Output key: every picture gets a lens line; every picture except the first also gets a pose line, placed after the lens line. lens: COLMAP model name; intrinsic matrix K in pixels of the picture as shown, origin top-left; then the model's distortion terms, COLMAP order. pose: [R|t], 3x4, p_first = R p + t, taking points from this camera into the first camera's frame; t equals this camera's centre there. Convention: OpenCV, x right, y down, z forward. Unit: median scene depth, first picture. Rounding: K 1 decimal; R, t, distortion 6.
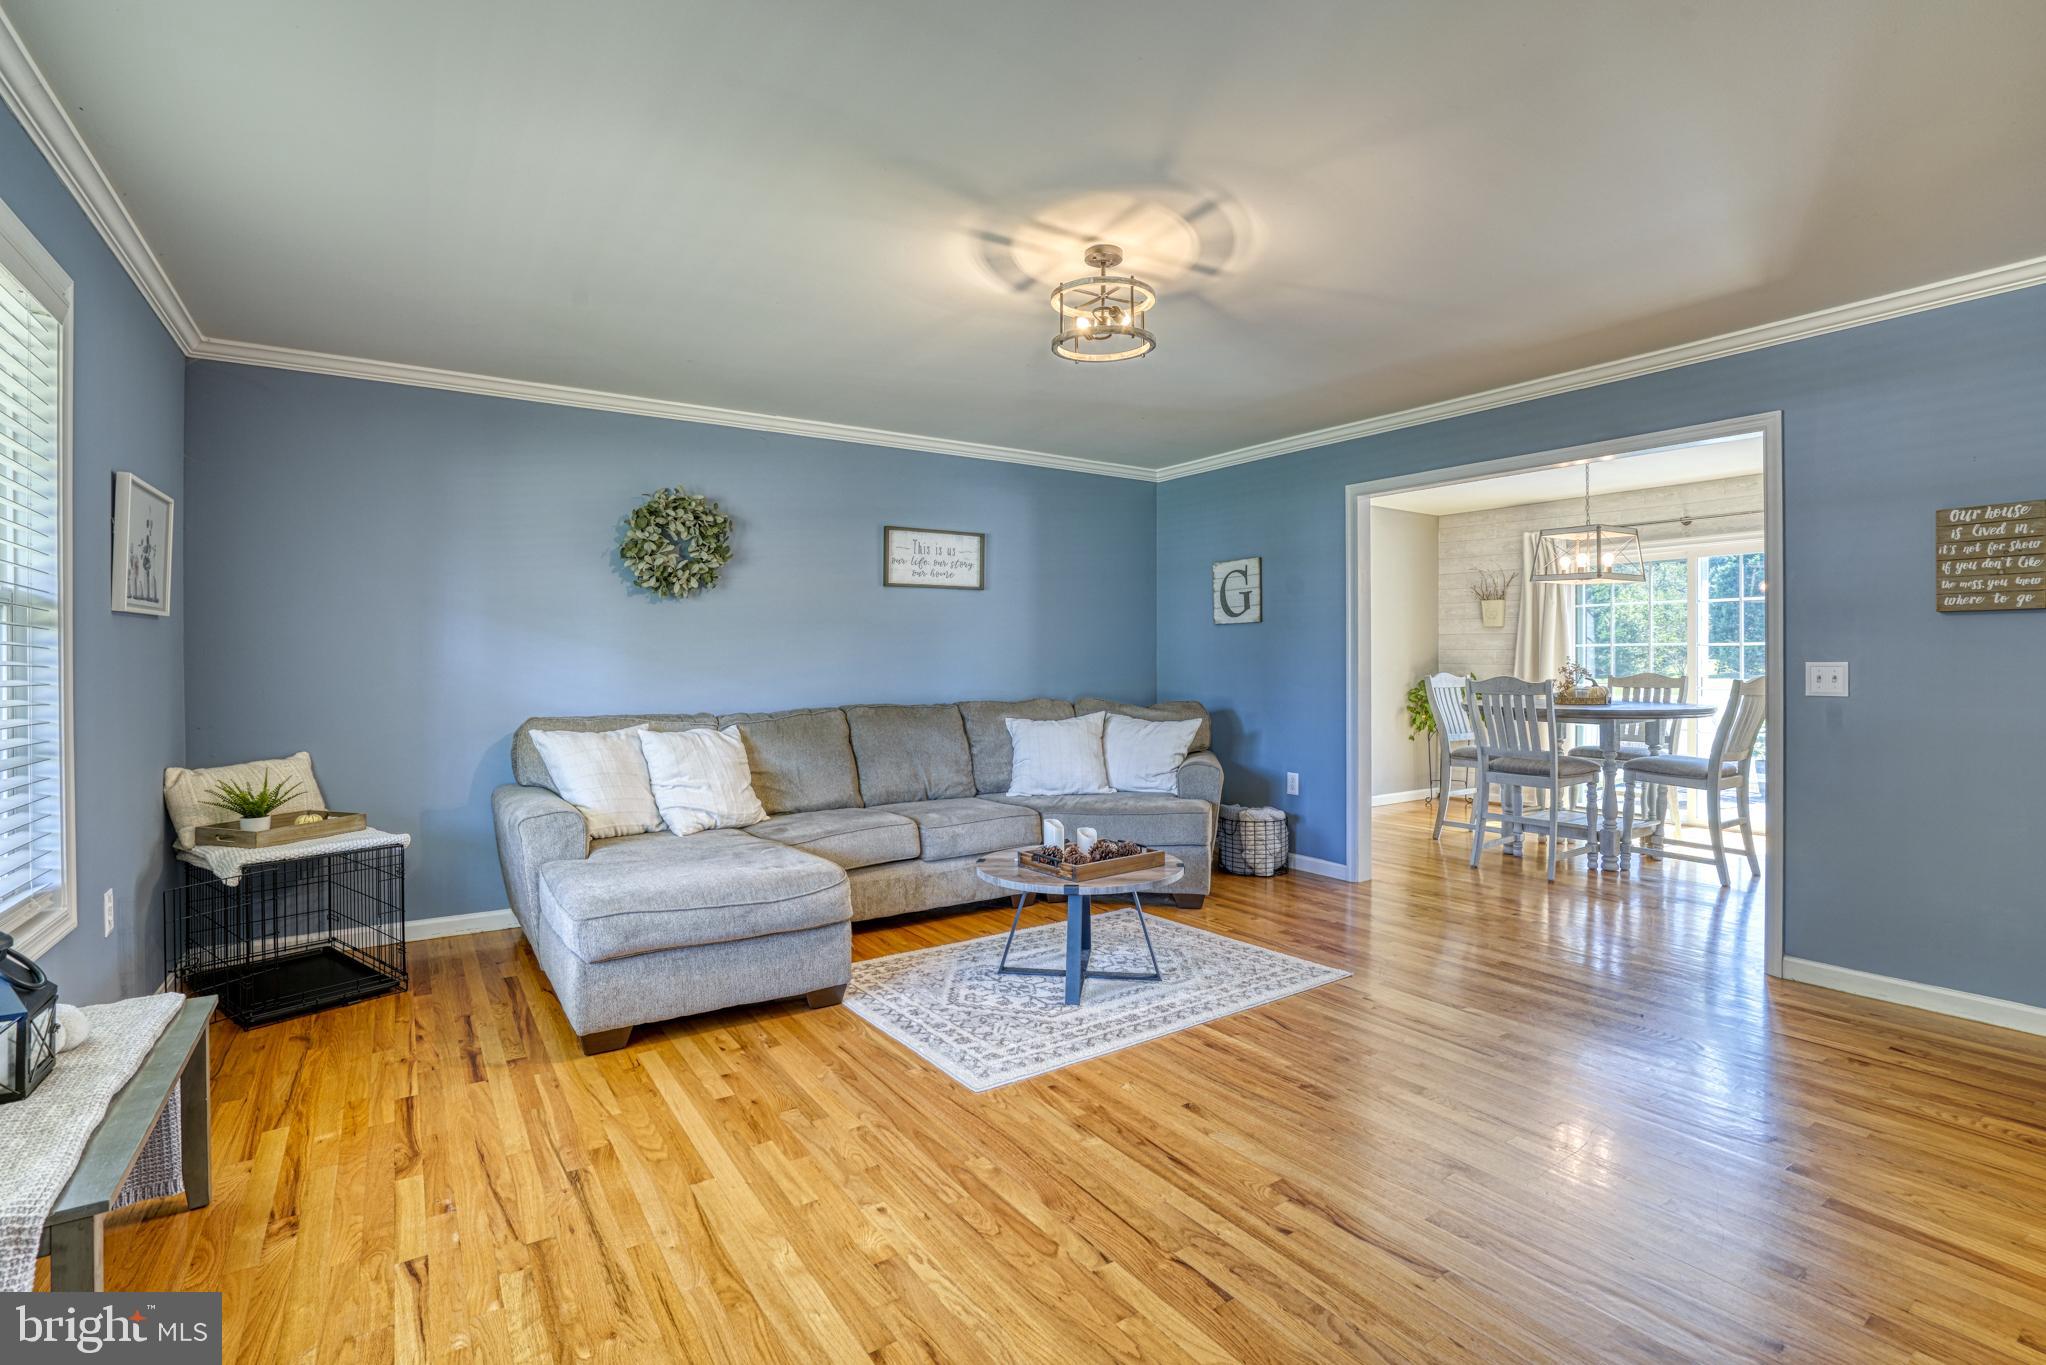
lens RADIAL K [[942.3, 0, 1053.0], [0, 942.3, 657.4], [0, 0, 1]] dist [-0.040148, 0.010480]
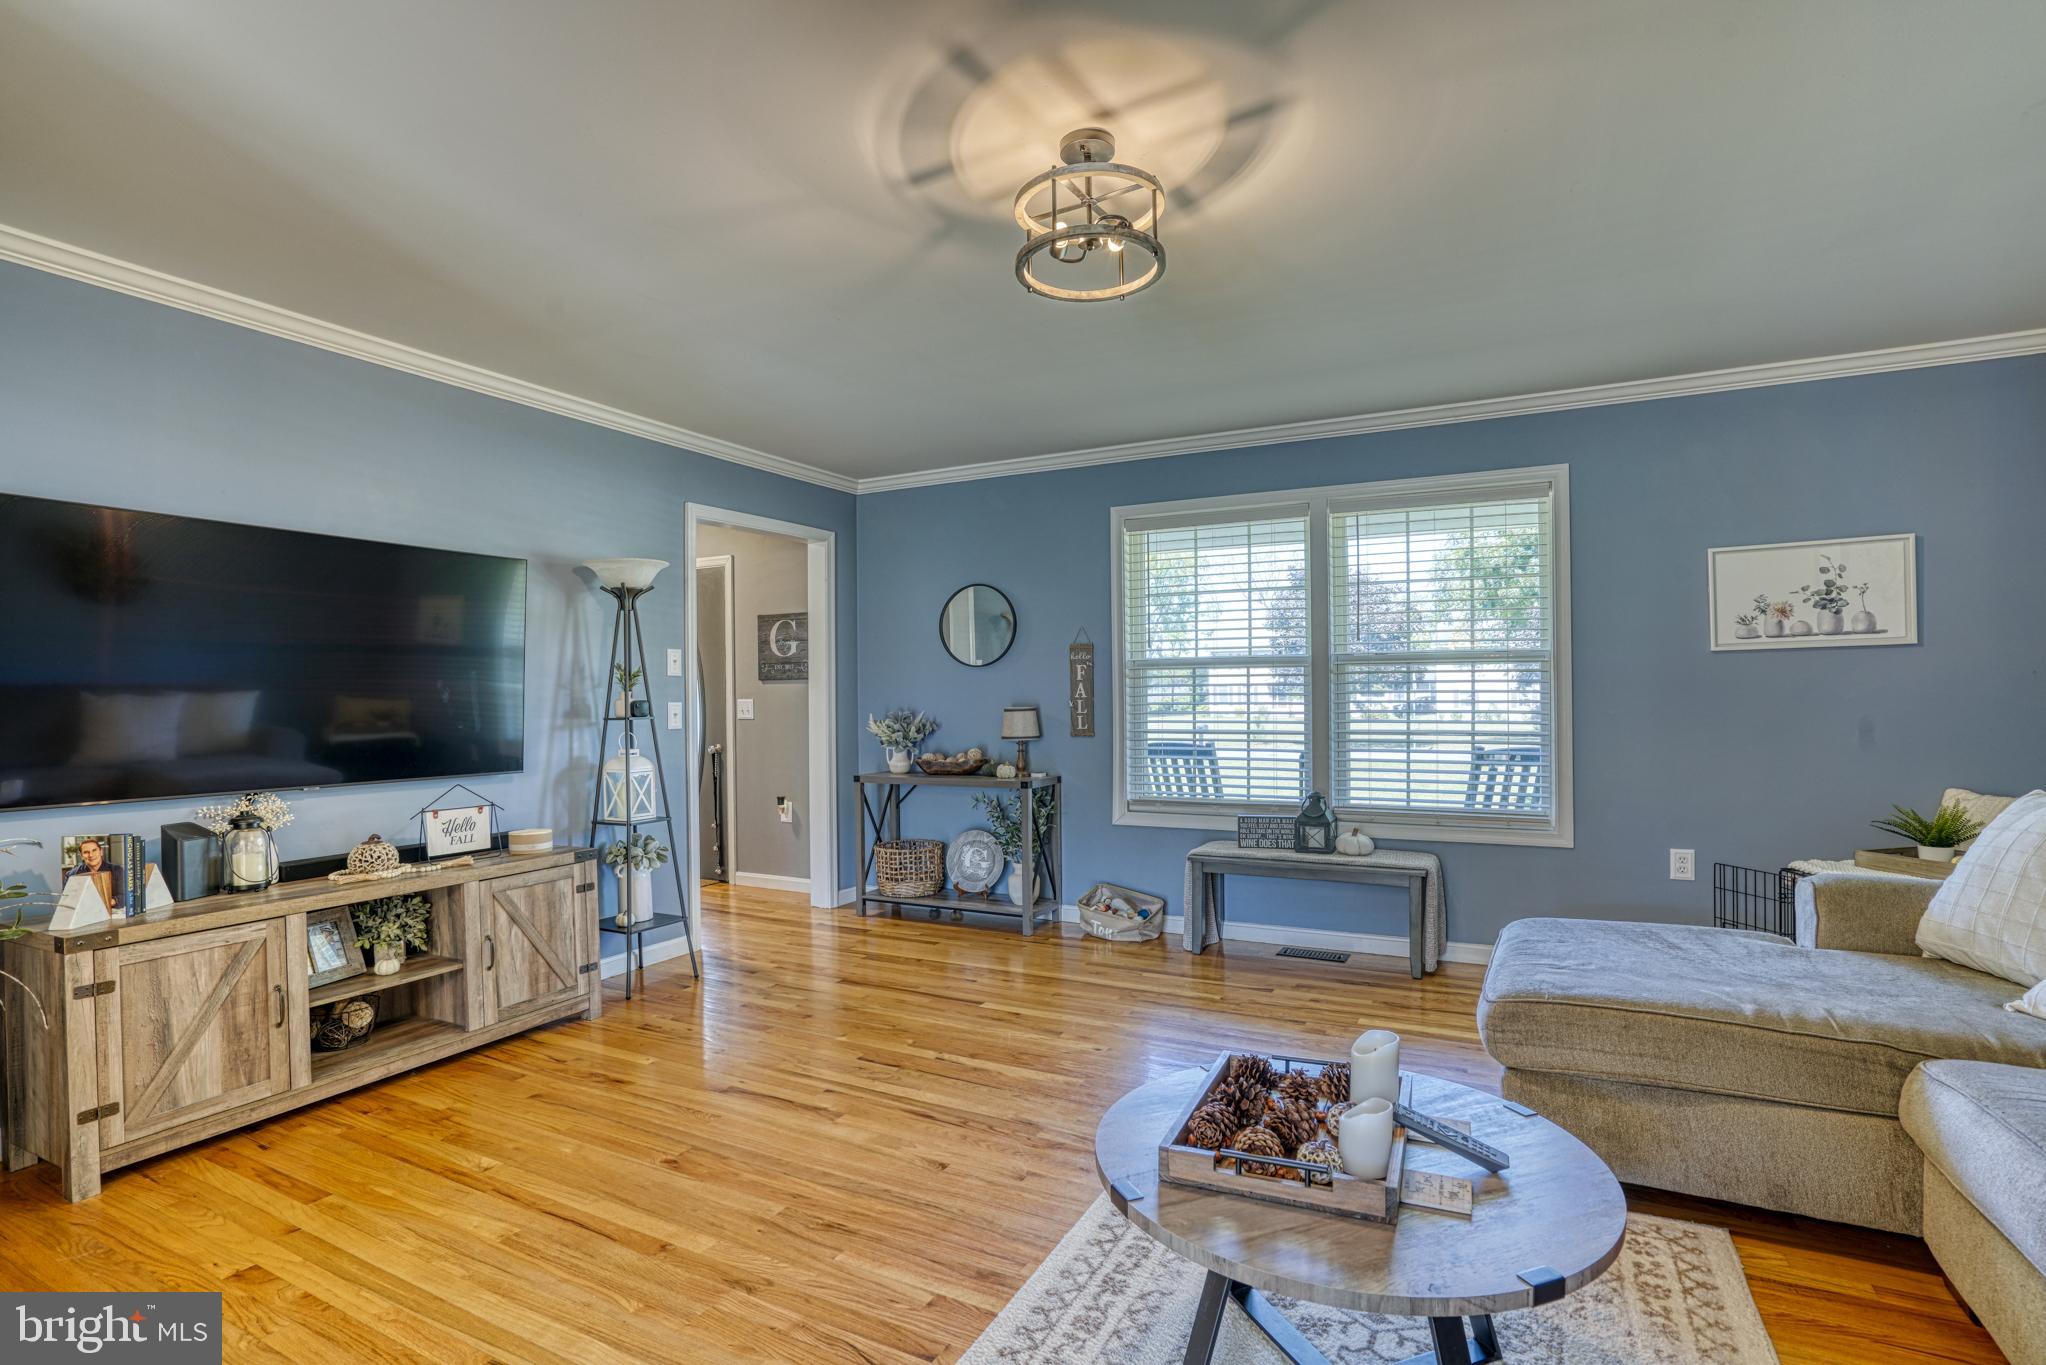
lens RADIAL K [[942.3, 0, 934.0], [0, 942.3, 698.5], [0, 0, 1]] dist [-0.040148, 0.010480]
pose [[-0.930667, 0.008657, -0.365765, 0.225902], [0.009321, 0.999957, -0.000047, 0.001494], [0.365748, -0.003453, -0.930707, 0.859557]]
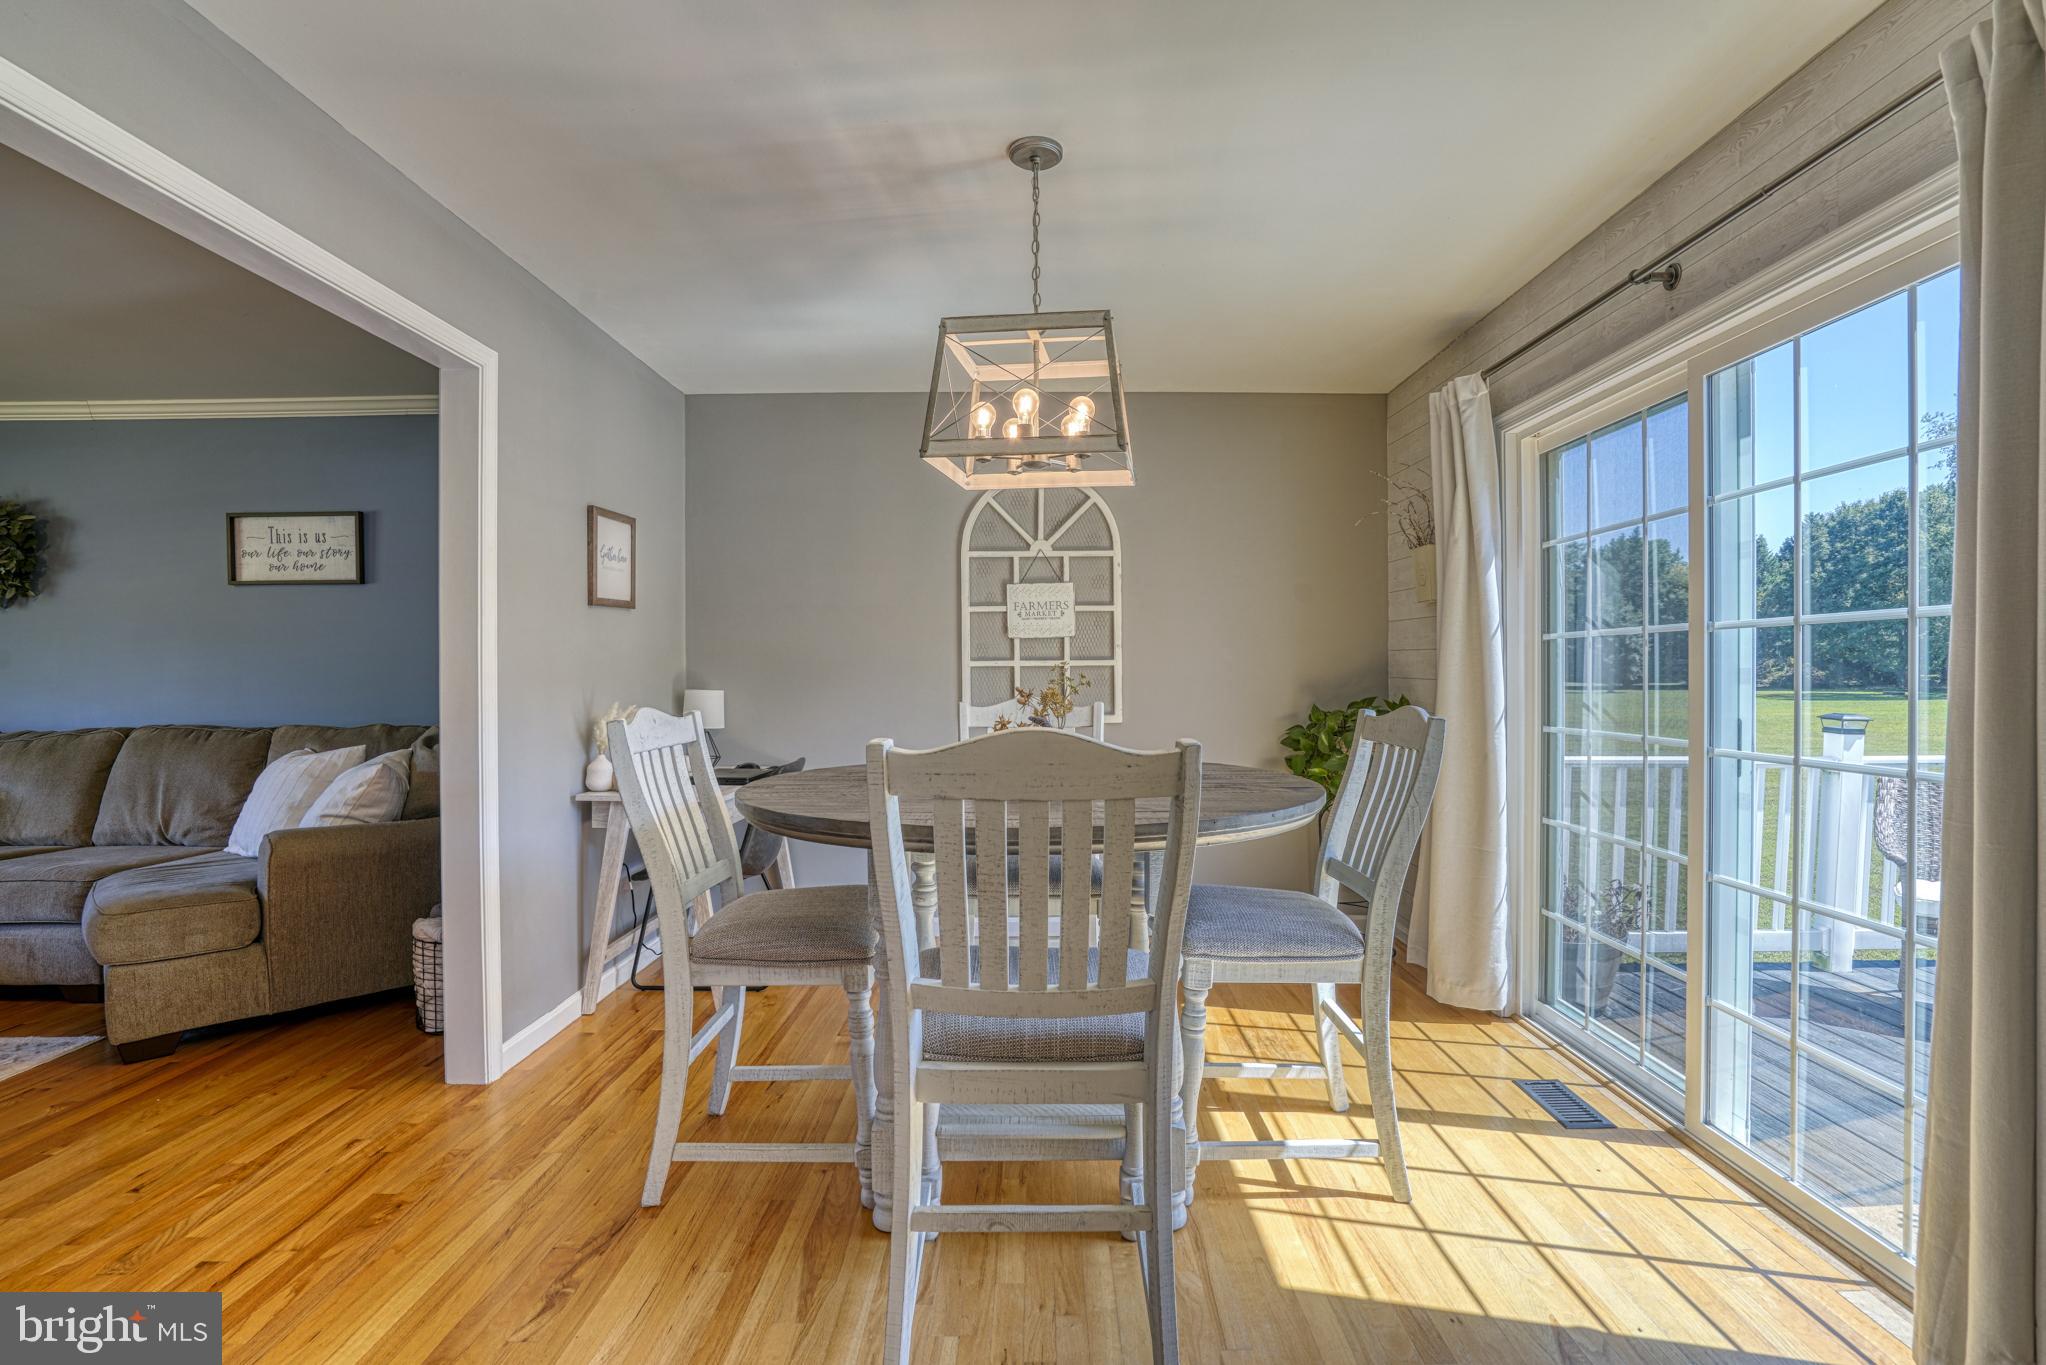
lens RADIAL K [[942.3, 0, 1037.3], [0, 942.3, 674.4], [0, 0, 1]] dist [-0.040148, 0.010480]
pose [[0.808096, 0.002530, -0.589046, 0.847016], [0.002014, 0.999973, 0.007058, 0.000366], [0.589048, -0.006890, 0.808069, 0.715230]]
